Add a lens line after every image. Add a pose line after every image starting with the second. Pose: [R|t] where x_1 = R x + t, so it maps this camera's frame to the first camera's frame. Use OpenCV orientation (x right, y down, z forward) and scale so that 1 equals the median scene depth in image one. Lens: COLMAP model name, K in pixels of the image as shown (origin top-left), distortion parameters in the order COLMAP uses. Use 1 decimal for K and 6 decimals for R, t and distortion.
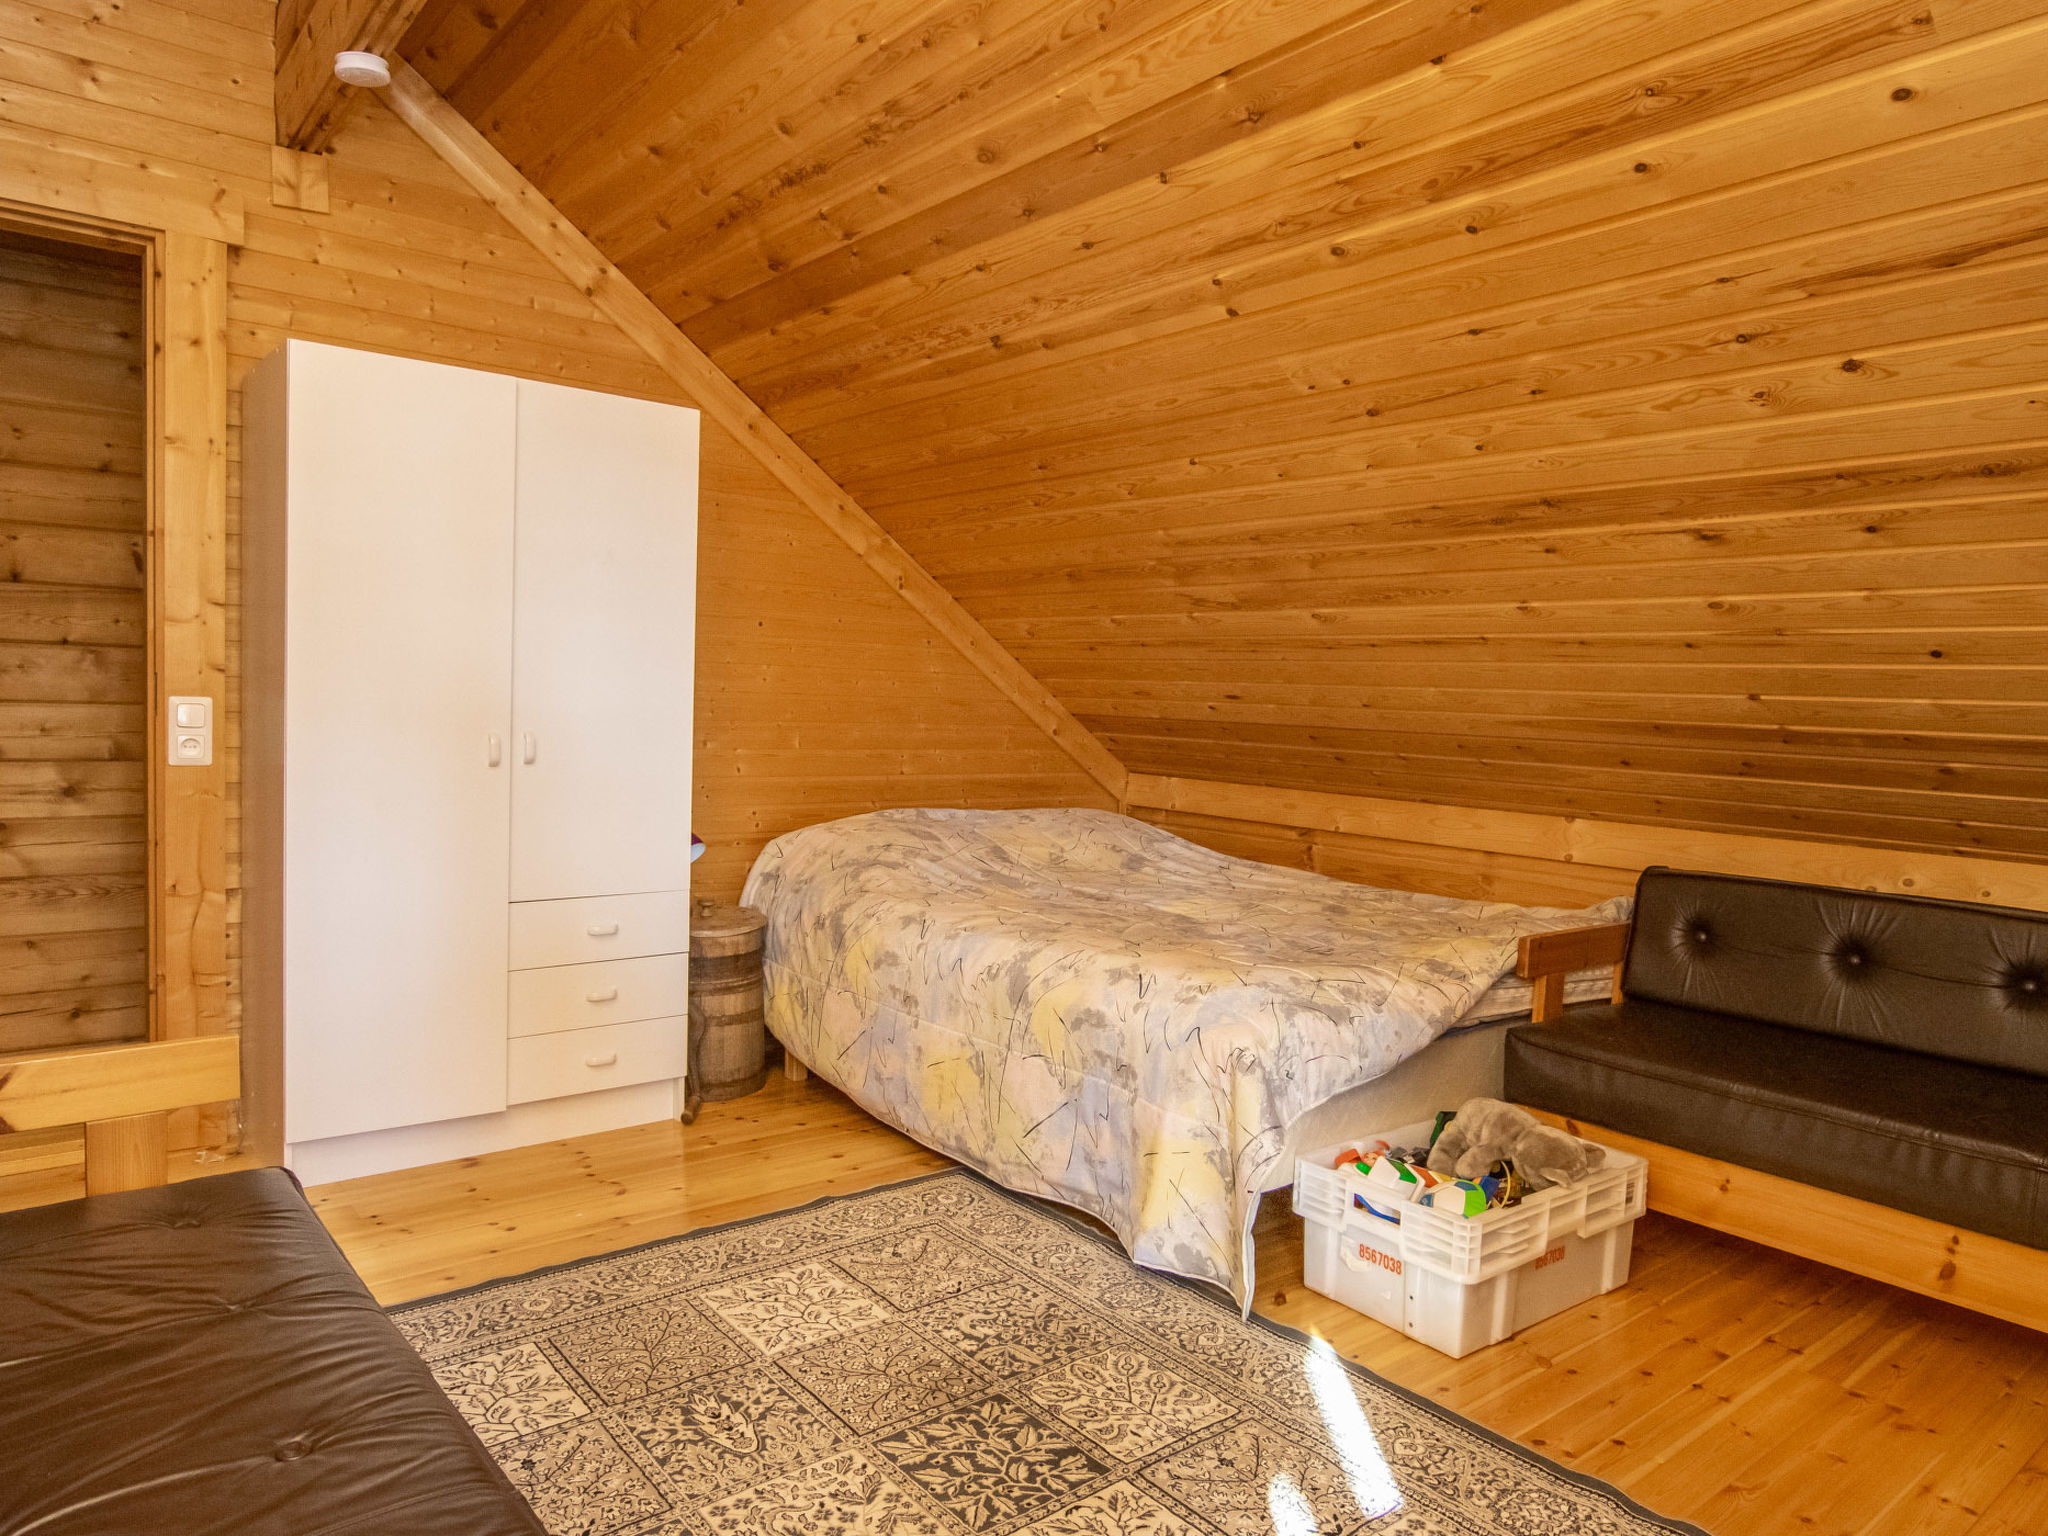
lens RADIAL K [[1286.0, 0, 1024.0], [0, 1286.0, 768.0], [0, 0, 1]] dist [-0.011025, -0.000982]
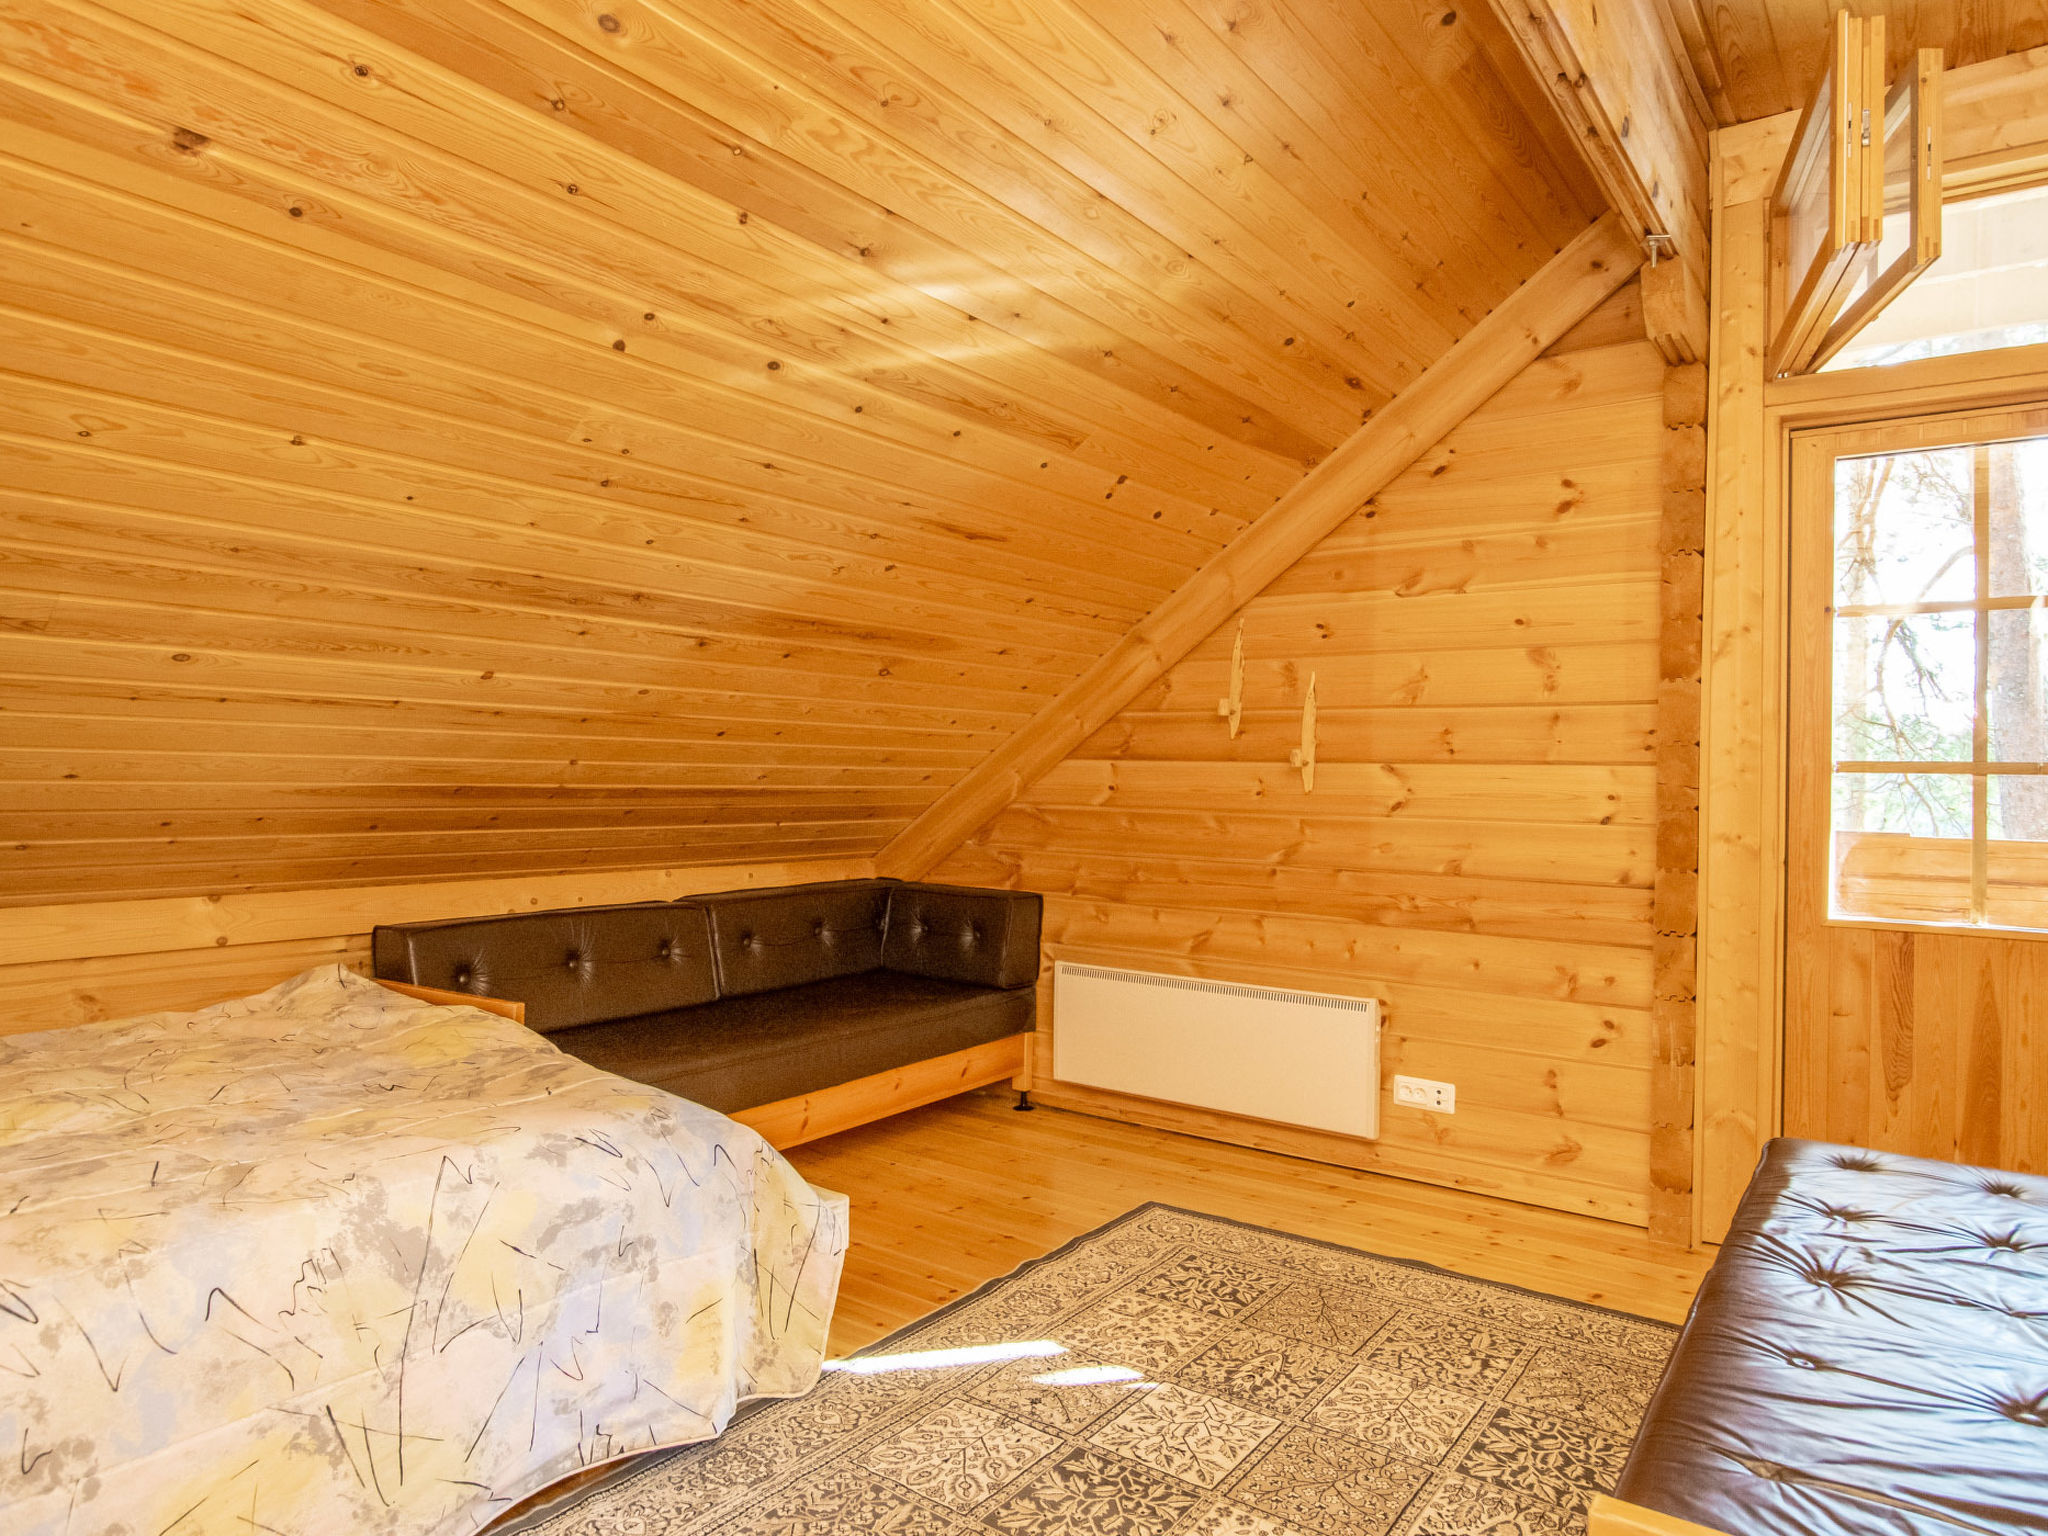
lens RADIAL K [[1227.7, 0, 1041.3], [0, 1227.7, 770.5], [0, 0, 1]] dist [-0.025881, 0.004625]
pose [[-0.235168, -0.033407, 0.971381, -0.746083], [0.033577, 0.998533, 0.042469, -0.092691], [-0.971375, 0.042603, -0.233701, 0.952791]]
